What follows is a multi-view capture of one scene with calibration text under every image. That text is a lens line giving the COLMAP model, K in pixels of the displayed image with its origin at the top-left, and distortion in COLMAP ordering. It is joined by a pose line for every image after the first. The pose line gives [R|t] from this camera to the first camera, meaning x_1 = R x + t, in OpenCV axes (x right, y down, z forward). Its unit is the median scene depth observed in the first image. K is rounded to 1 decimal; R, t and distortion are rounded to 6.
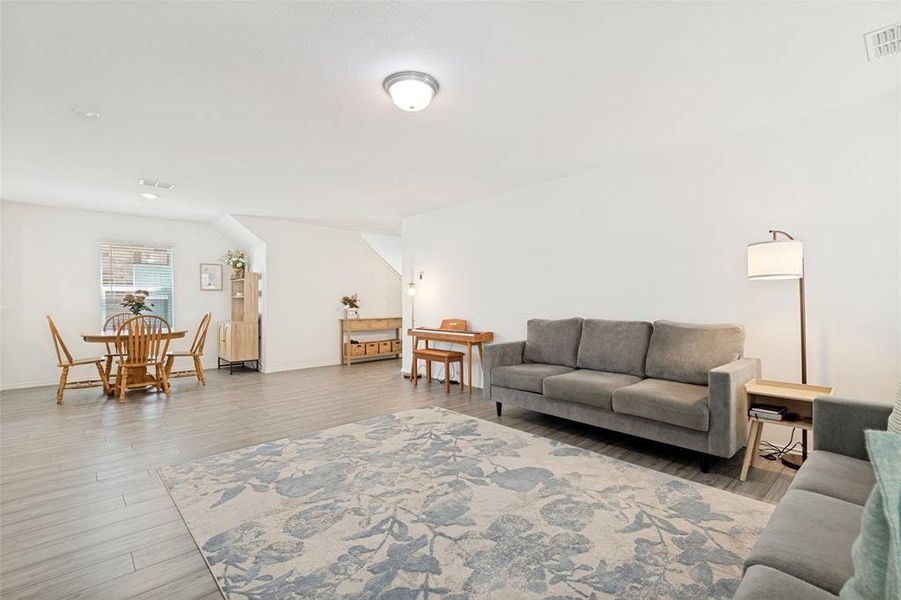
lens RADIAL K [[408.8, 0, 450.5], [0, 408.8, 300.0], [0, 0, 1]] dist [0.023638, -0.000423]
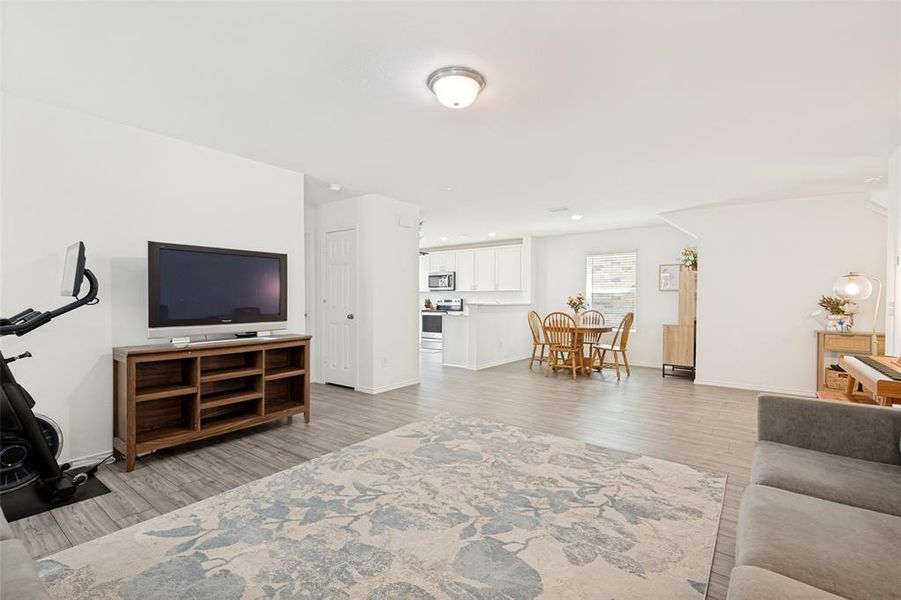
lens RADIAL K [[408.8, 0, 450.5], [0, 408.8, 300.0], [0, 0, 1]] dist [0.023638, -0.000423]
pose [[0.179810, 0.011406, -0.983635, 0.718471], [-0.005427, 0.999929, 0.010603, -0.019160], [0.983686, 0.003431, 0.179859, 0.686064]]
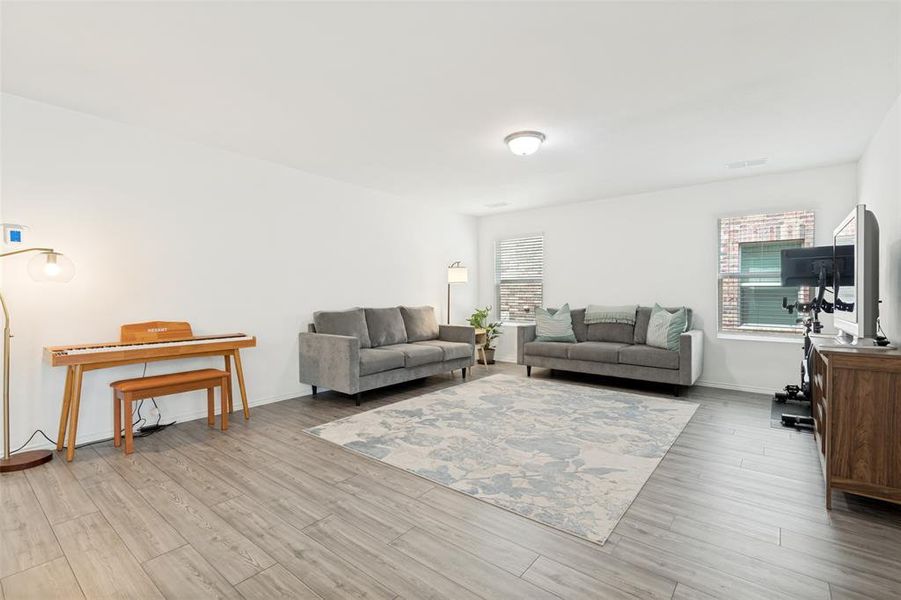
lens RADIAL K [[407.9, 0, 450.5], [0, 407.9, 300.0], [0, 0, 1]] dist [0.031600, -0.000092]
pose [[-0.153608, -0.010831, 0.988073, -1.210124], [-0.002593, 0.999941, 0.010558, 0.012278], [-0.988128, -0.000940, -0.153627, 1.230716]]
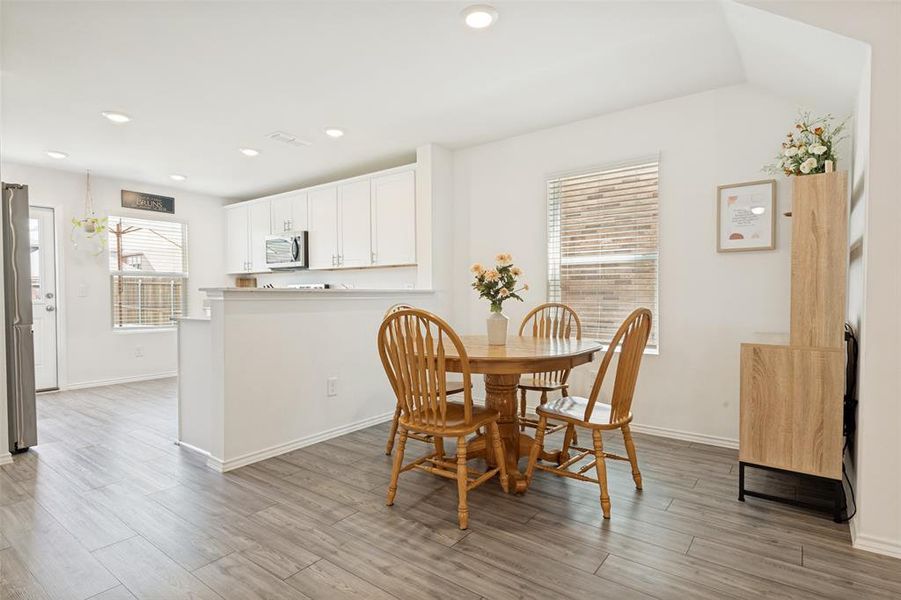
lens RADIAL K [[479.7, 0, 435.7], [0, 479.7, 301.6], [0, 0, 1]] dist [-0.001188, -0.000416]
pose [[0.164636, 0.024327, -0.986054, -0.417304], [0.001910, 0.999686, 0.024982, 0.028702], [0.986352, -0.005996, 0.164538, 1.477421]]
